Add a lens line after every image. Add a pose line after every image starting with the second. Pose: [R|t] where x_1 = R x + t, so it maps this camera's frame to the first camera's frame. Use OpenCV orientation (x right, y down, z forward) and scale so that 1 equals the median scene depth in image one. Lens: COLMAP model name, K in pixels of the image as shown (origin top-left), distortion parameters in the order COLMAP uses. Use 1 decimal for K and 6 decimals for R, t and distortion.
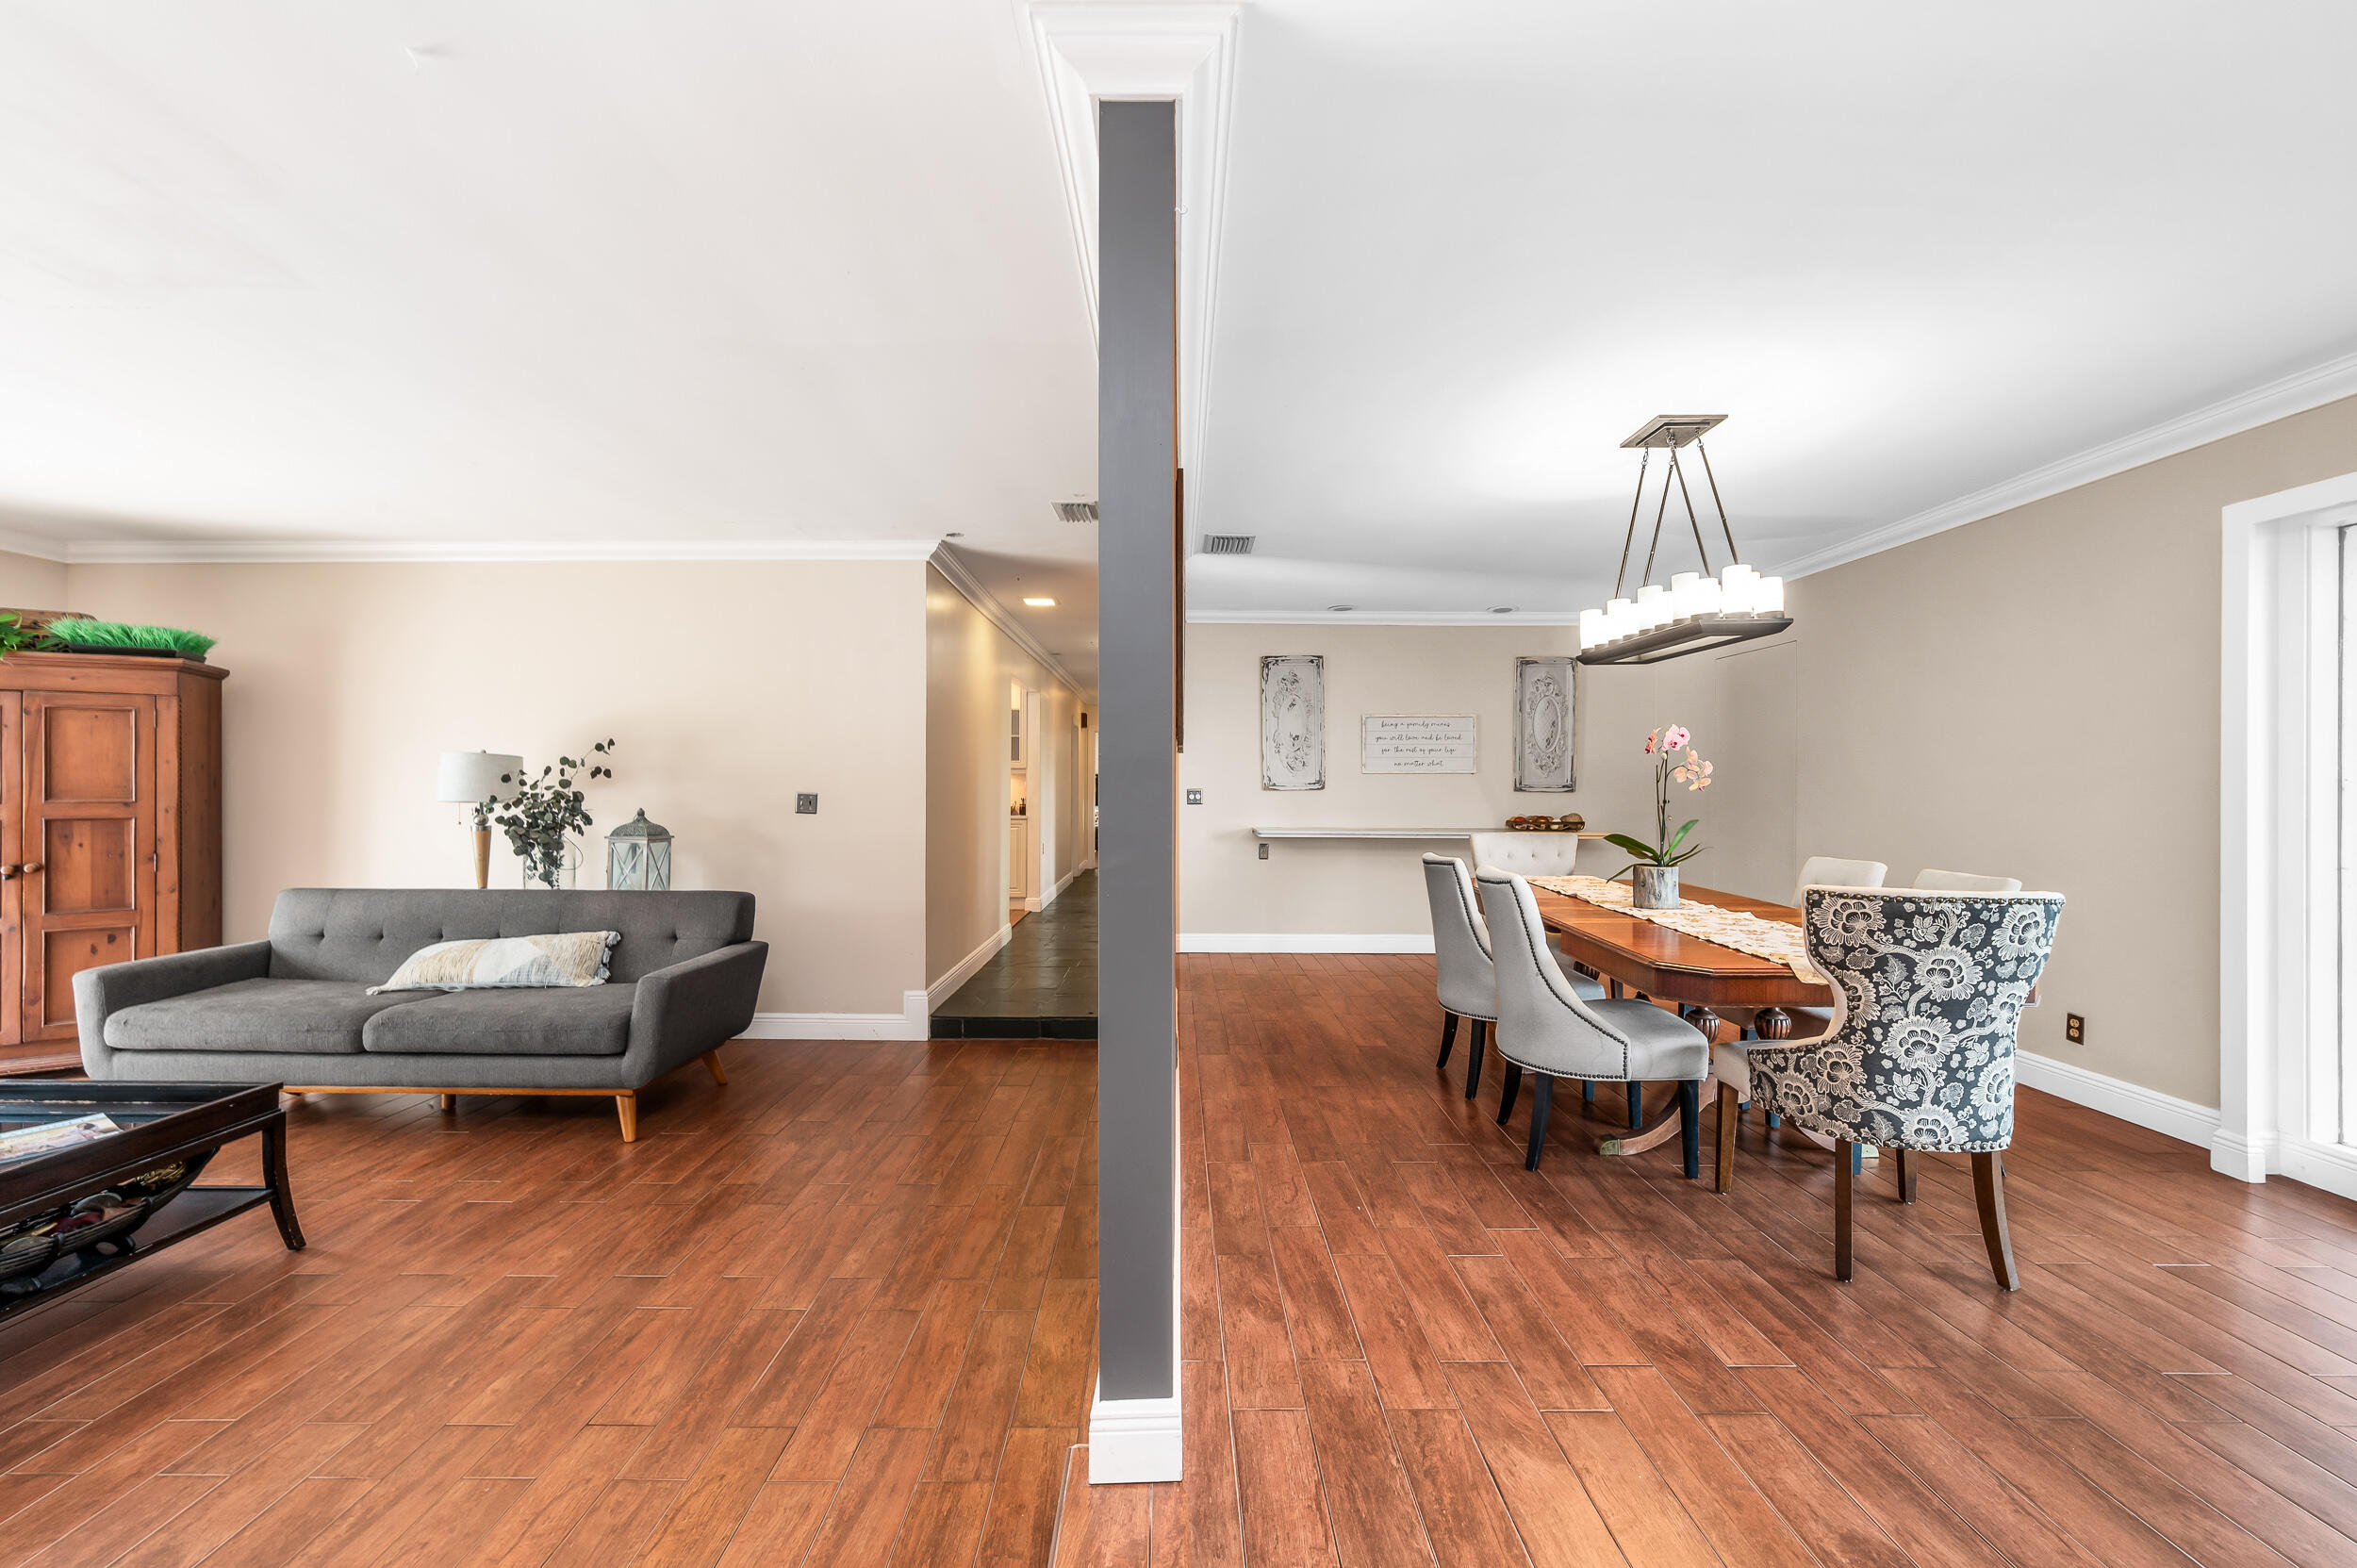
lens RADIAL K [[934.4, 0, 1166.1], [0, 934.4, 782.7], [0, 0, 1]] dist [0.000591, 0.000260]
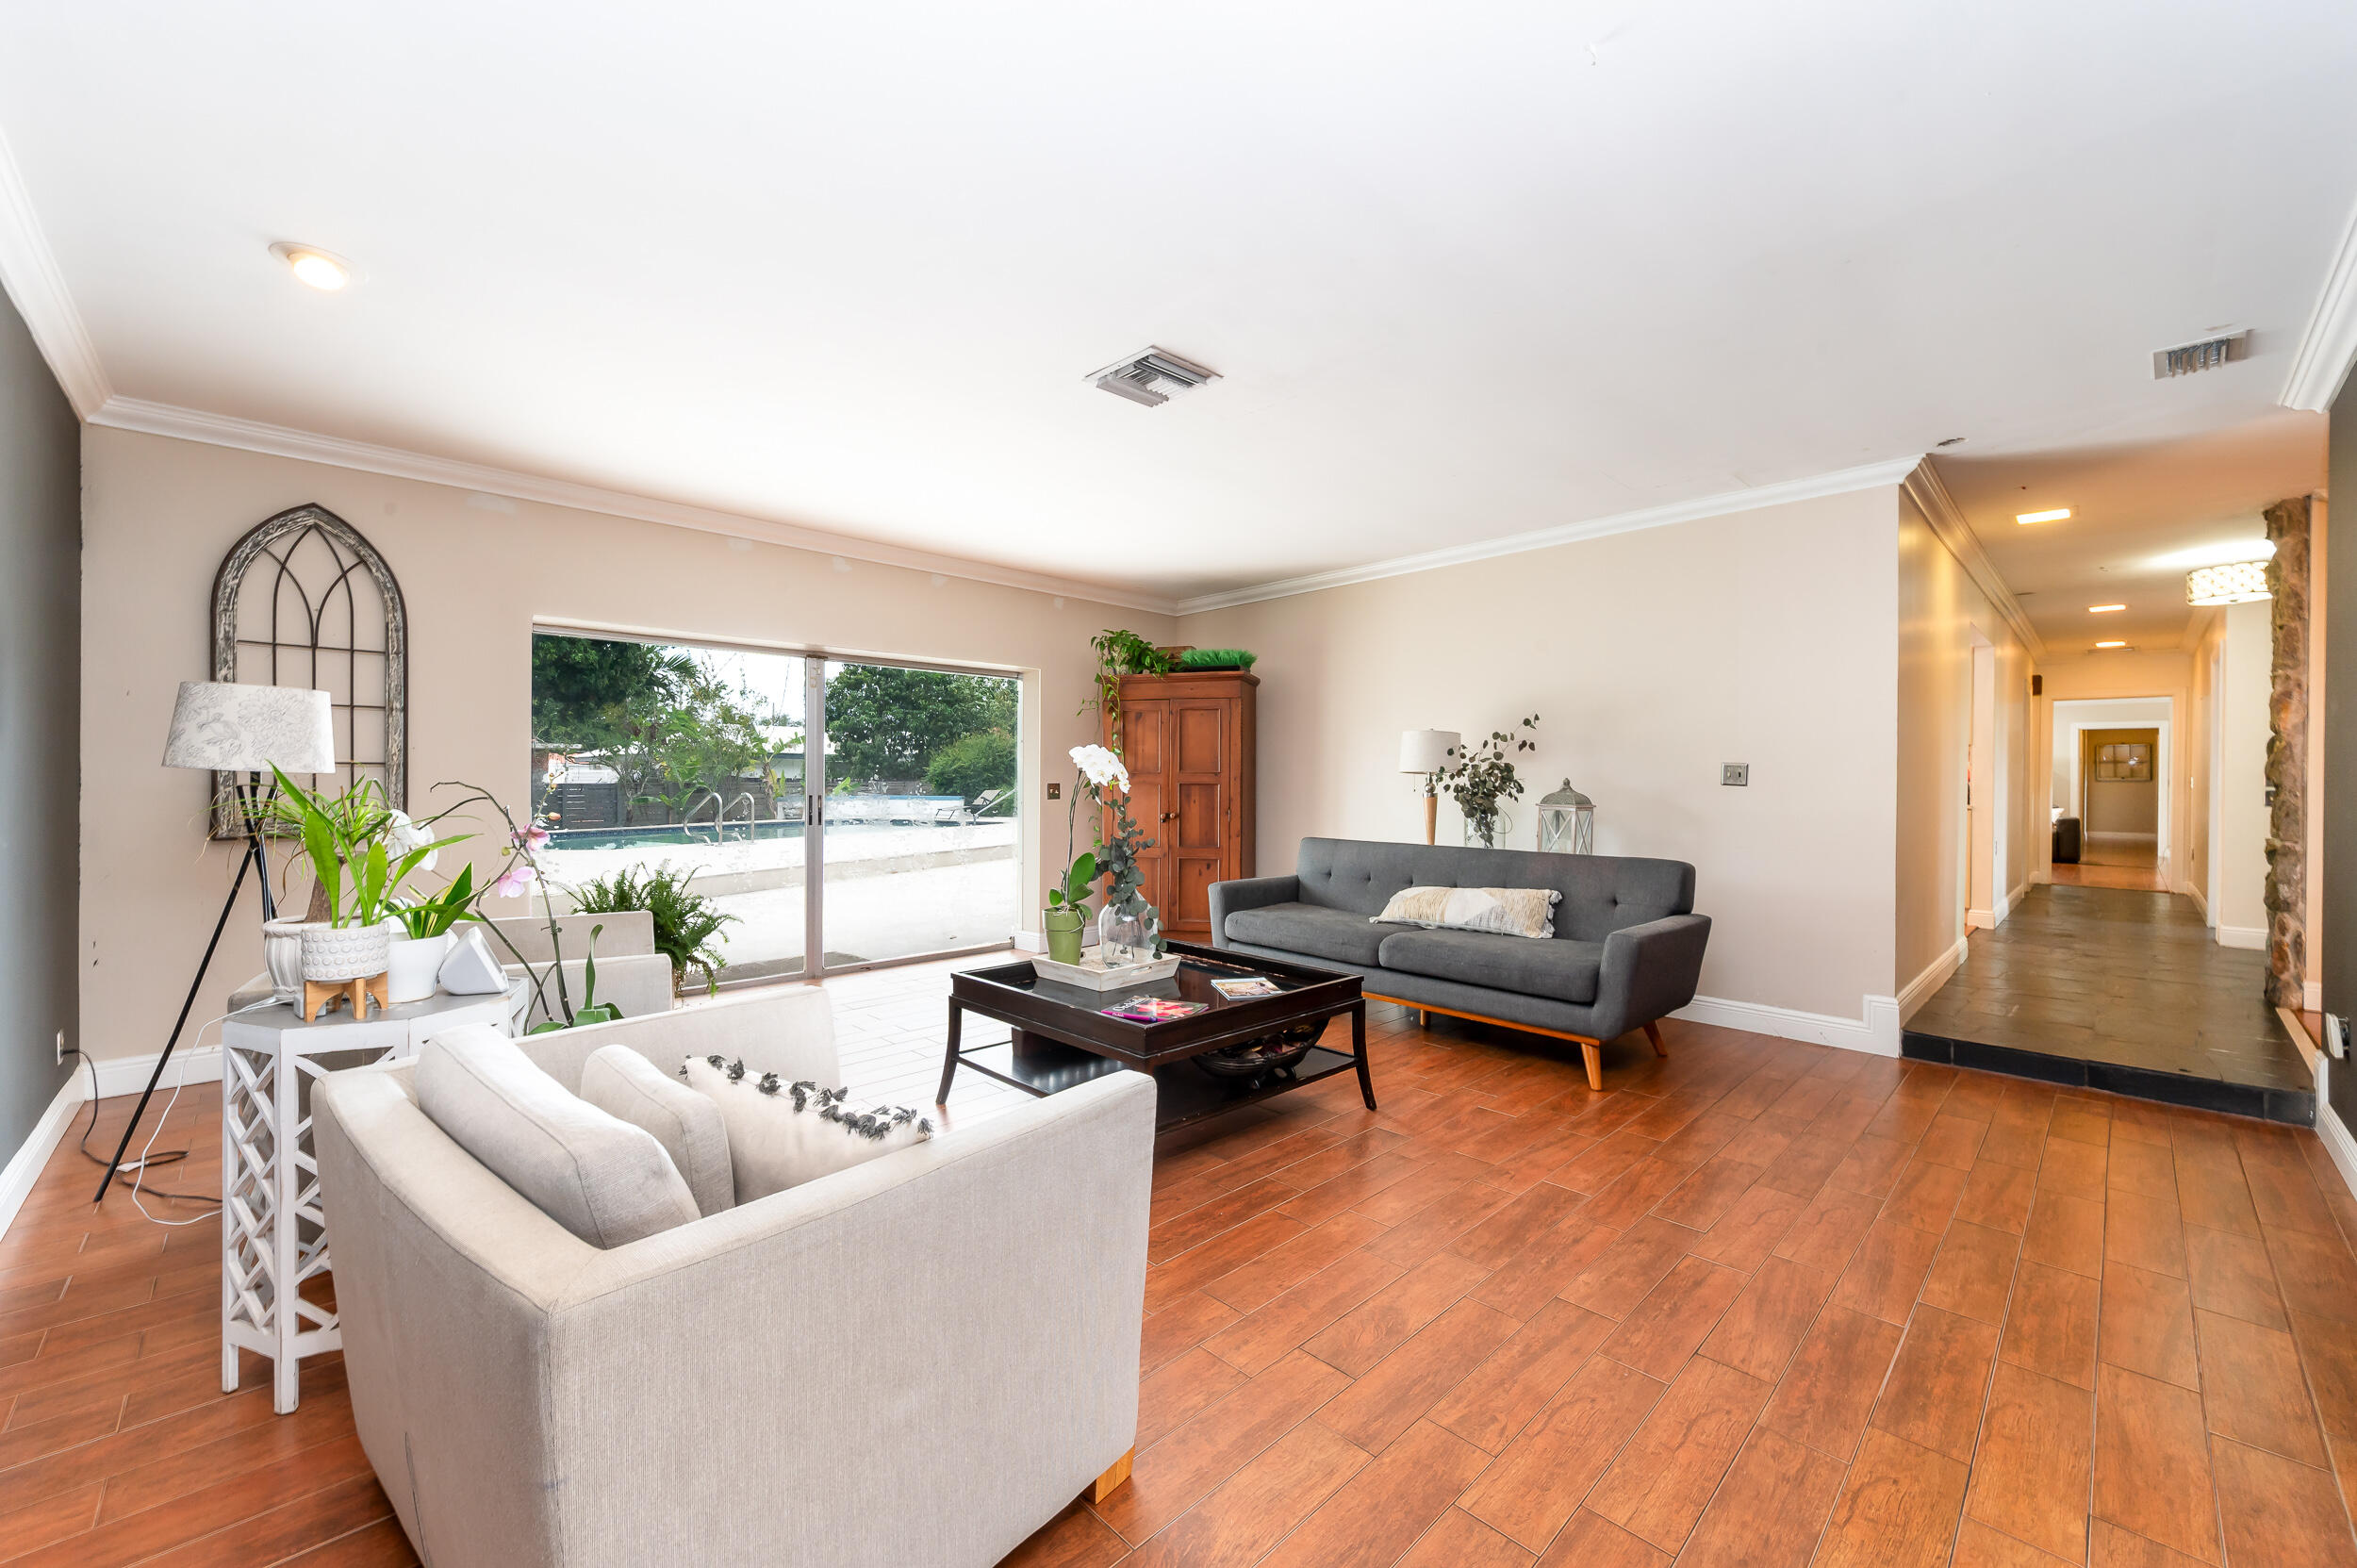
lens RADIAL K [[921.9, 0, 1178.5], [0, 921.9, 784.0], [0, 0, 1]] dist [-0.000067, 0.000039]
pose [[0.702844, 0.004796, -0.711327, -0.145180], [-0.001252, 0.999984, 0.005505, 0.031990], [0.711342, -0.002979, 0.702839, -0.044784]]
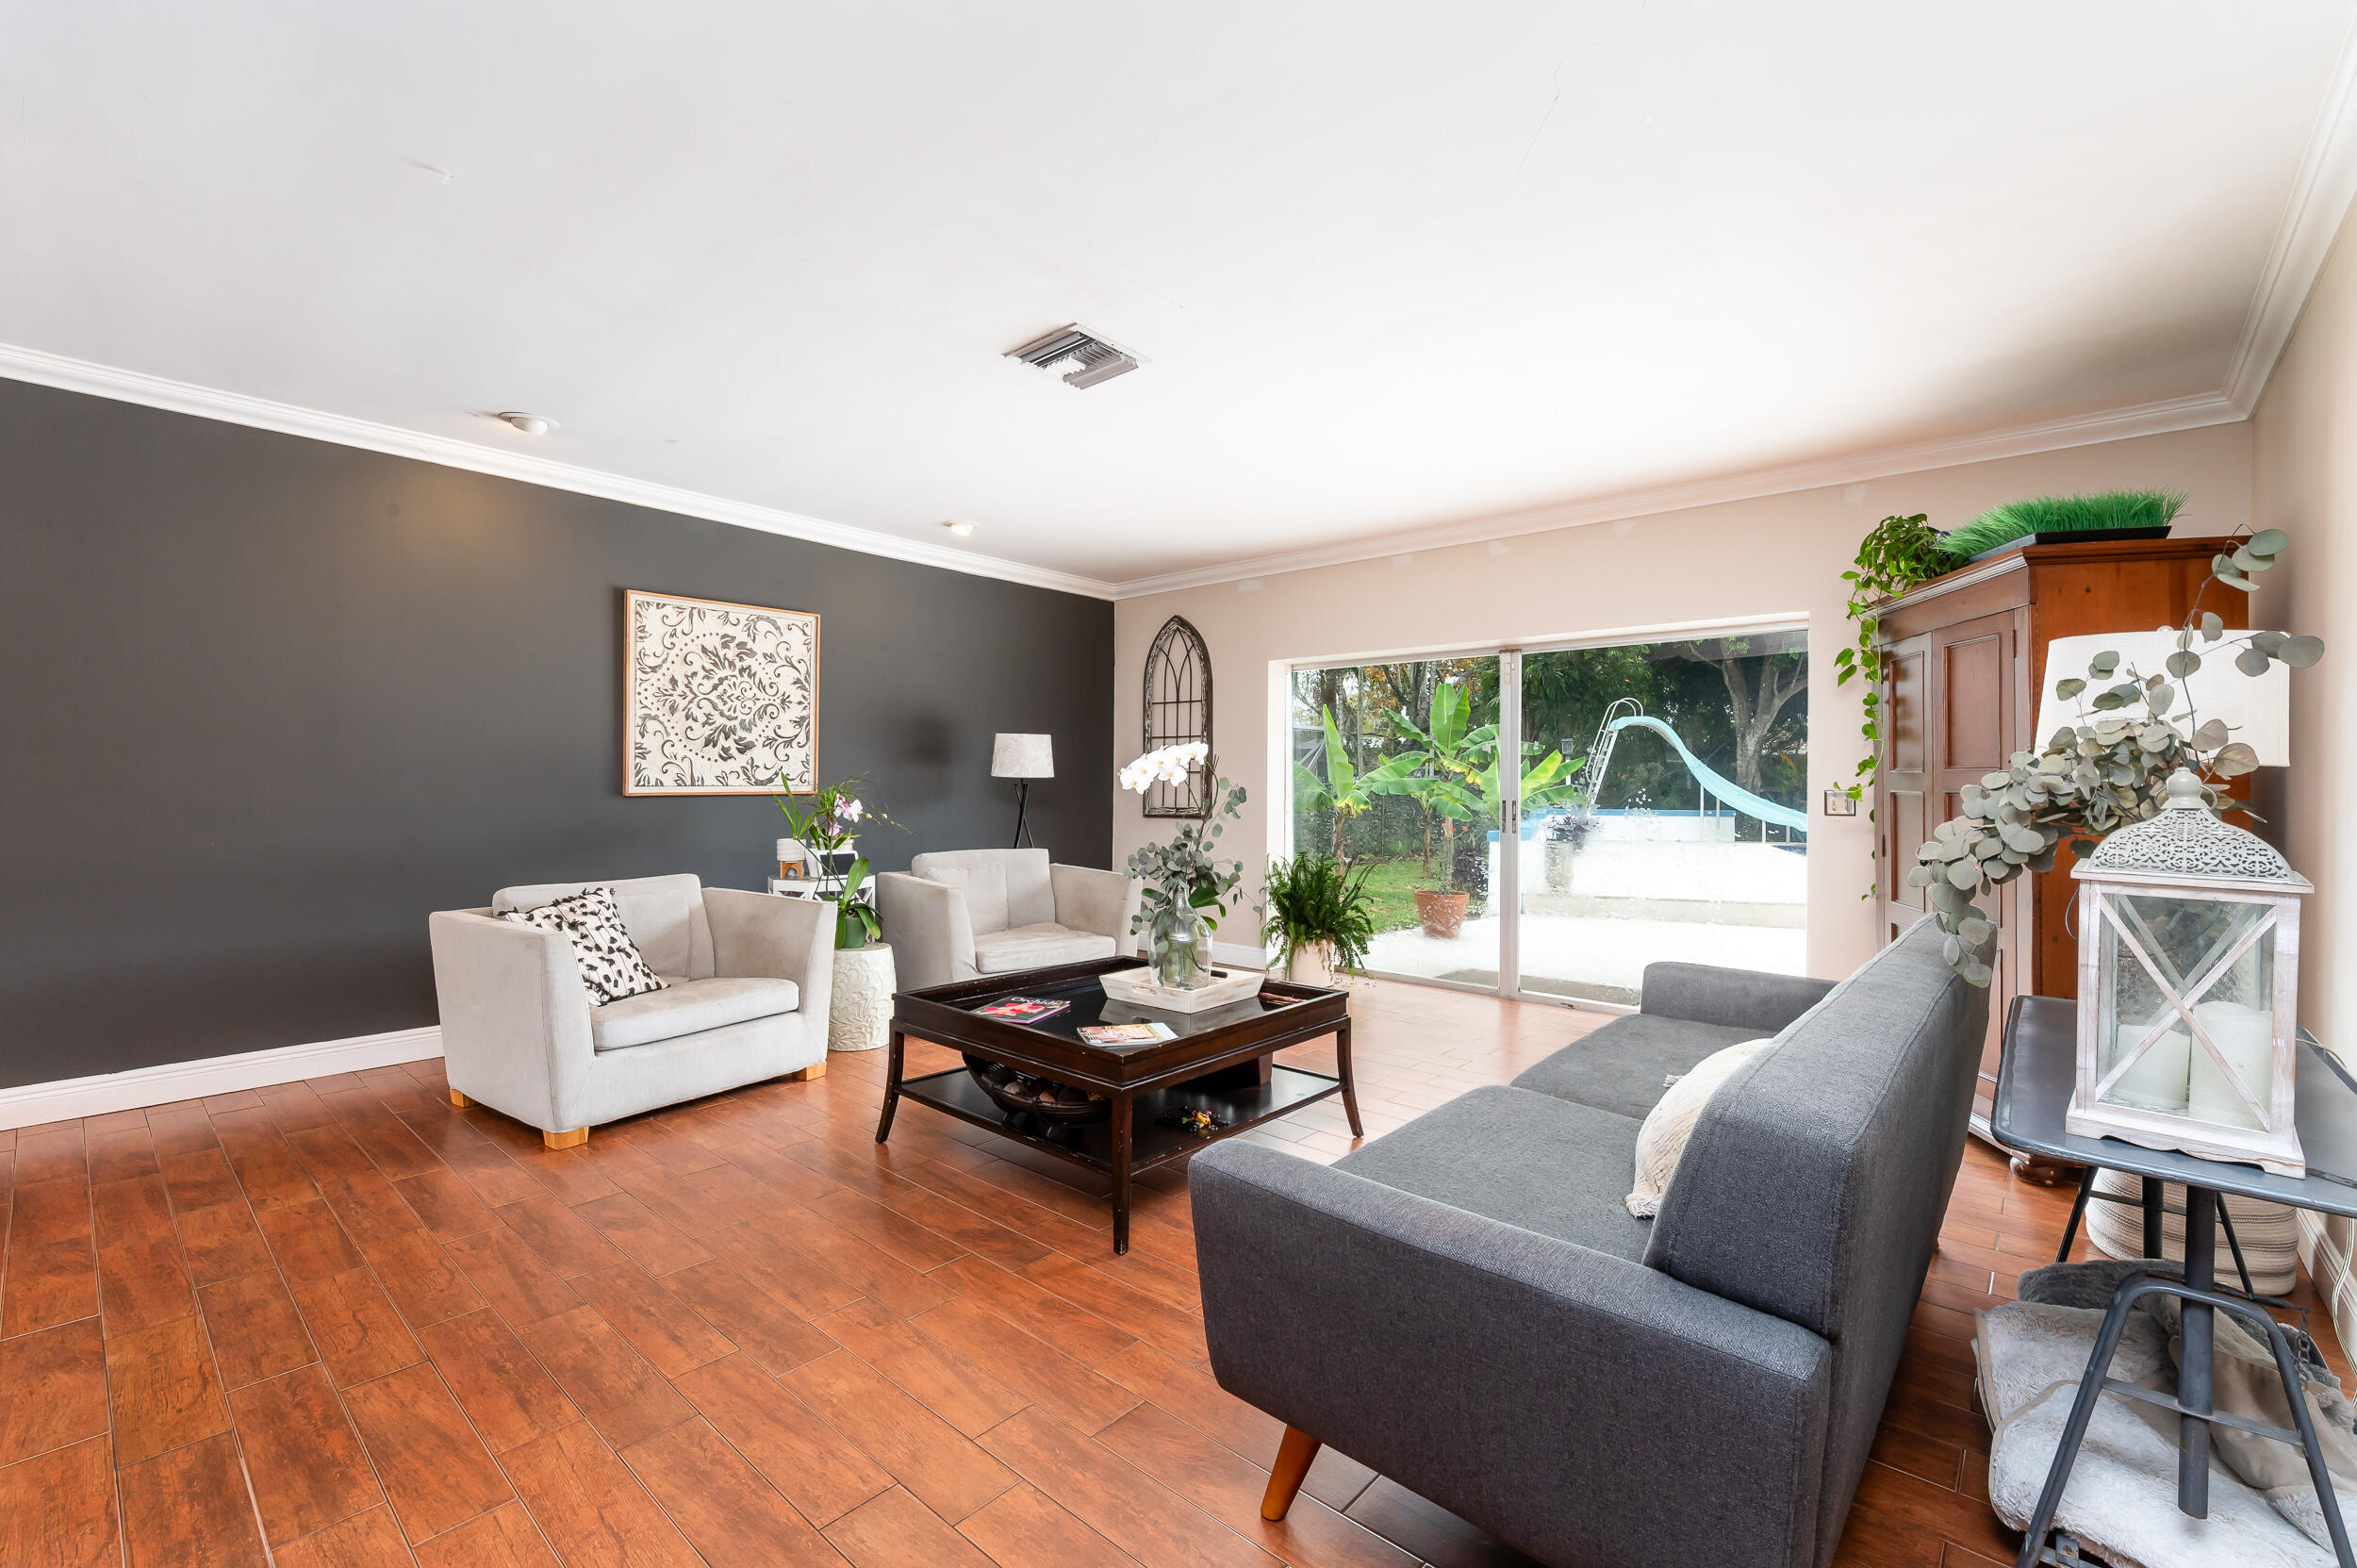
lens RADIAL K [[1006.0, 0, 1170.3], [0, 1006.0, 785.8], [0, 0, 1]] dist [0.002442, 0.000477]
pose [[-0.660197, -0.002644, -0.751088, -0.158695], [-0.006346, 0.999978, 0.002058, 0.035736], [0.751066, 0.006125, -0.660199, 1.077105]]
